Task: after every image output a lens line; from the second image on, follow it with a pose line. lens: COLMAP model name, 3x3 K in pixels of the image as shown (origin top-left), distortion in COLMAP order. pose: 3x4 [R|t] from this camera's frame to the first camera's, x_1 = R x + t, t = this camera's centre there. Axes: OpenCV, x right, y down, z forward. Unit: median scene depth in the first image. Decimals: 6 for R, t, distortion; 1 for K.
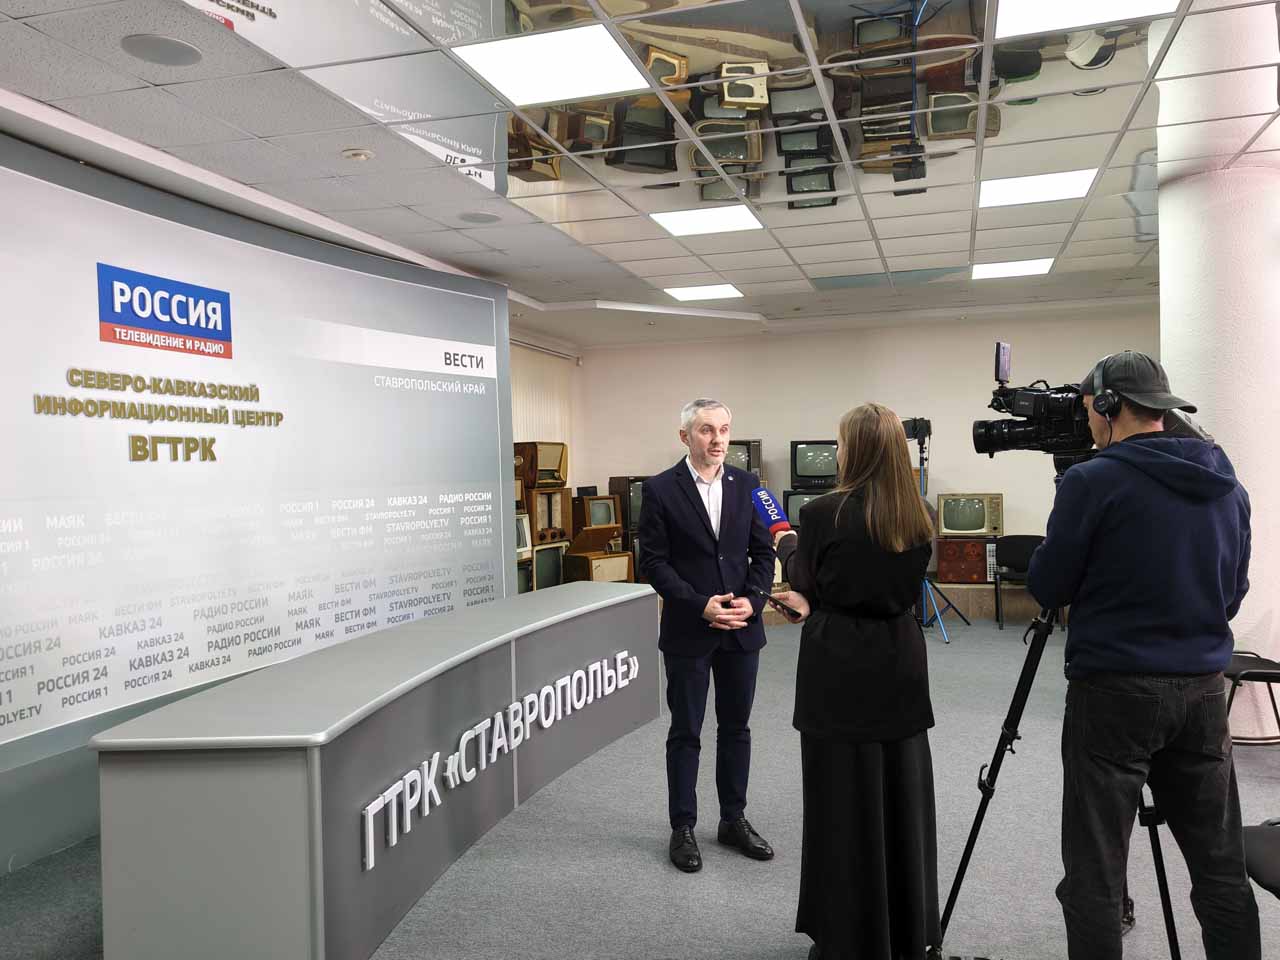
lens RADIAL K [[981.0, 0, 637.6], [0, 981.0, 470.8], [0, 0, 1]] dist [0.008168, 0.005582]
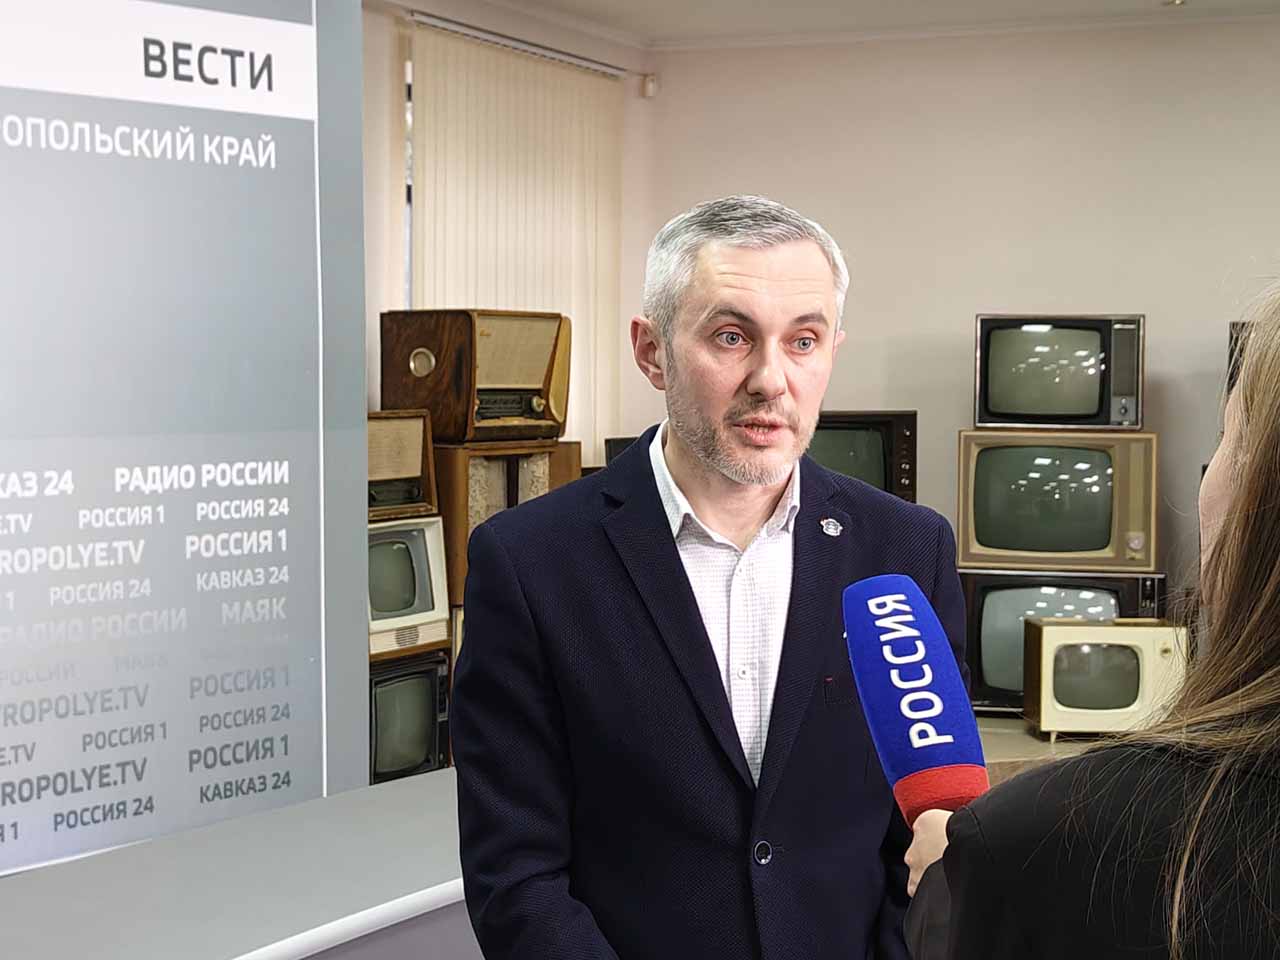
lens RADIAL K [[2358.4, 0, 641.1], [0, 2358.4, 479.8], [0, 0, 1]] dist [0.021150, 0.000000]
pose [[0.993790, 0.034766, -0.105702, 0.073771], [-0.029396, 0.998217, 0.051944, -0.022607], [0.107319, -0.048514, 0.993040, 0.269889]]
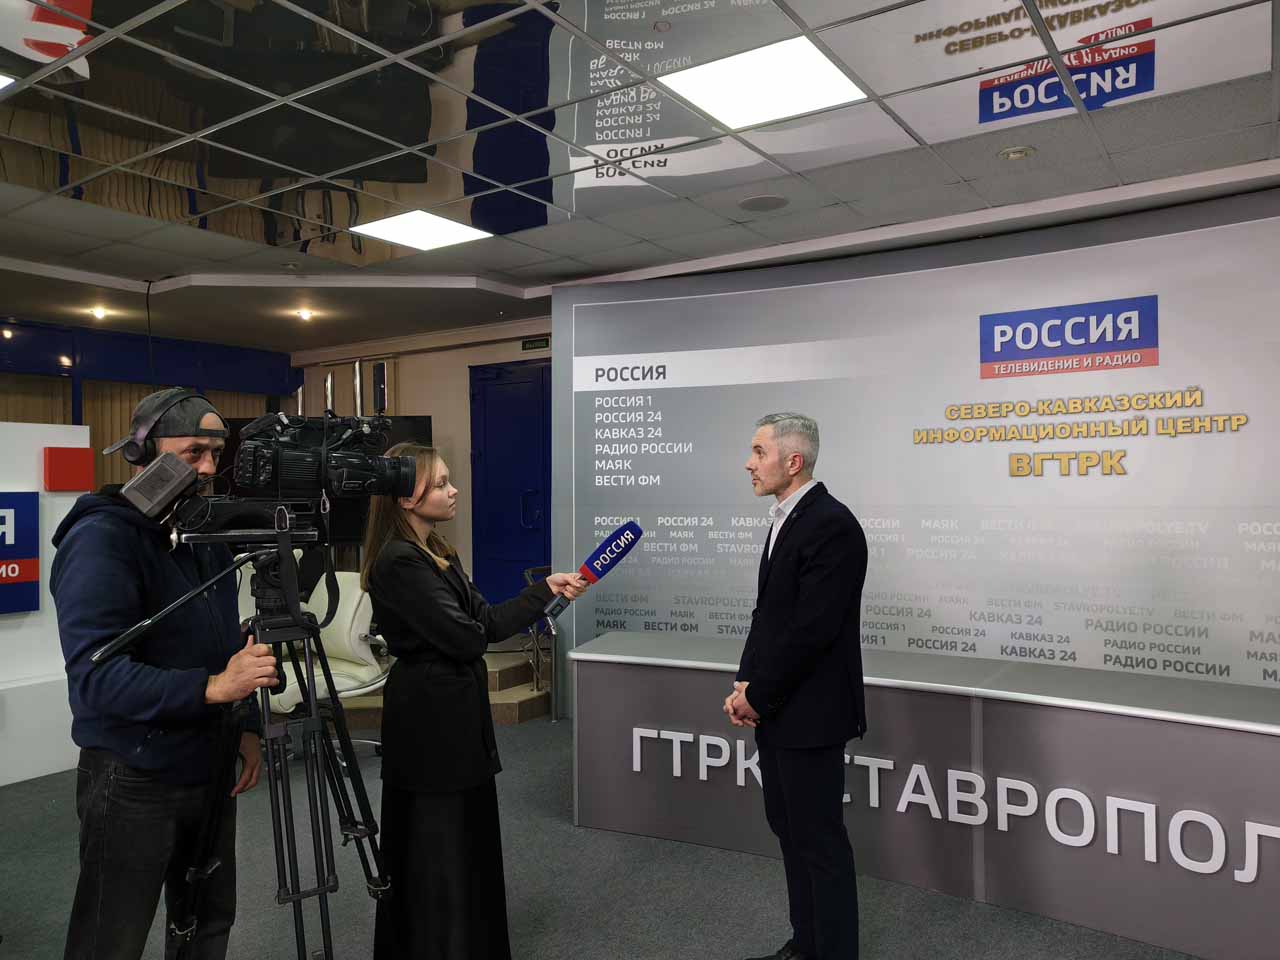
lens RADIAL K [[927.4, 0, 646.6], [0, 927.4, 477.1], [0, 0, 1]] dist [0.019759, 0.003911]
pose [[-0.267430, 0.014970, -0.963461, 0.539683], [0.020117, 0.999748, 0.009950, -0.023592], [0.963367, -0.016721, -0.267664, 0.715504]]
